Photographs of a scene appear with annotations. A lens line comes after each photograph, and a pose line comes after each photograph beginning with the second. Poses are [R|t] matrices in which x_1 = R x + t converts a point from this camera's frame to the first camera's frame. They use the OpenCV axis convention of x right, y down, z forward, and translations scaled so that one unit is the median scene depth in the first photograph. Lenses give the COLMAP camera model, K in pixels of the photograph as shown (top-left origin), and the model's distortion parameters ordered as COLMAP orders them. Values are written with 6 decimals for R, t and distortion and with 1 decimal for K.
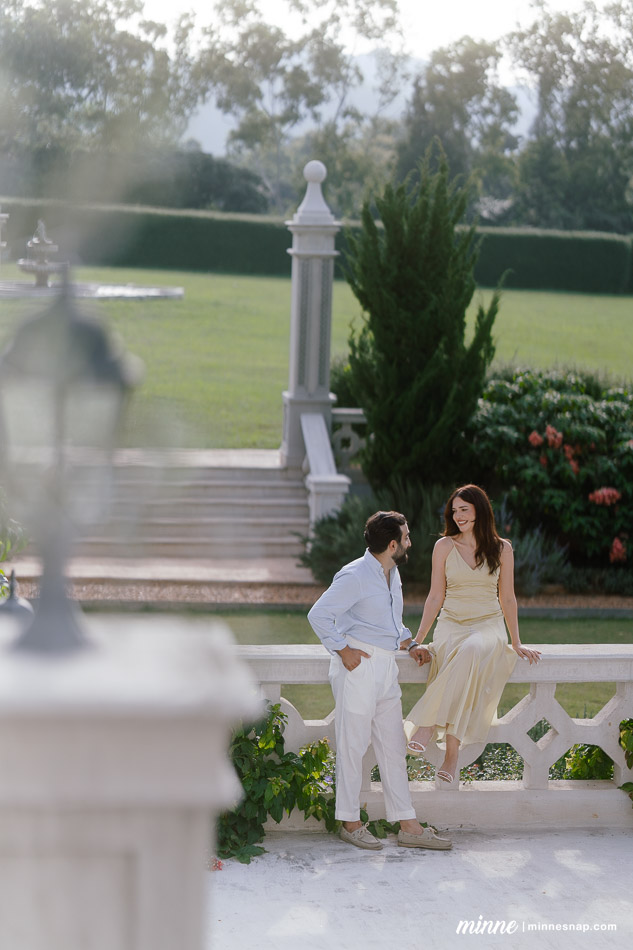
lens RADIAL K [[2456.0, 0, 316.5], [0, 2456.0, 475.0], [0, 0, 1]] dist [0.059851, 0.199234]
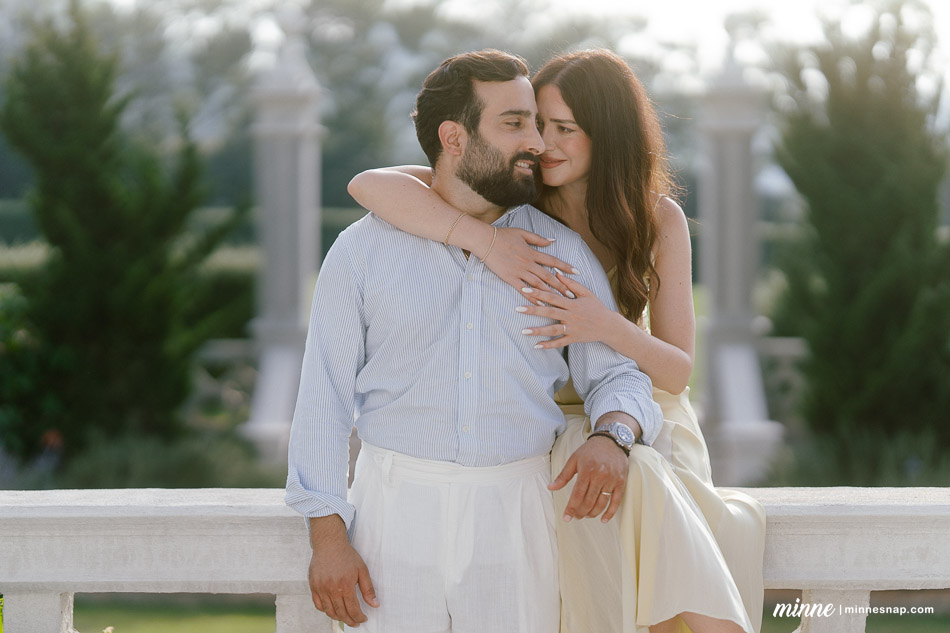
lens RADIAL K [[2486.0, 0, 475.0], [0, 2486.0, 316.5], [0, 0, 1]] dist [-0.138212, -0.033546]
pose [[0.986423, -0.025834, -0.162178, 0.043889], [0.011116, 0.995788, -0.091010, 0.033853], [0.163847, 0.087972, 0.982556, 0.282829]]
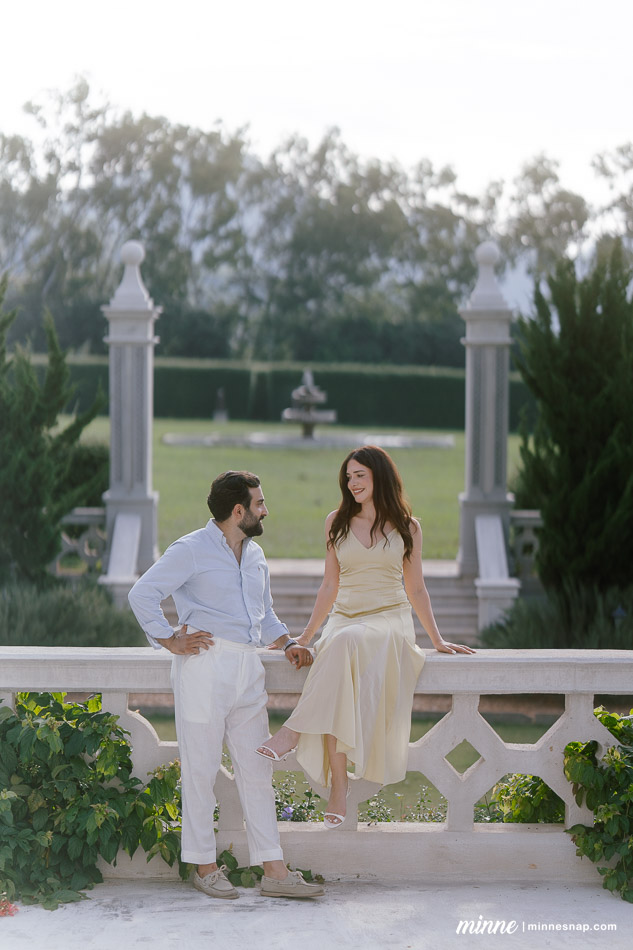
lens RADIAL K [[2456.0, 0, 316.5], [0, 2456.0, 475.0], [0, 0, 1]] dist [0.059851, 0.199234]
pose [[0.989666, -0.014219, -0.142684, 0.069969], [0.003055, 0.996936, -0.078158, 0.033205], [0.143359, 0.076914, 0.986678, 0.091244]]
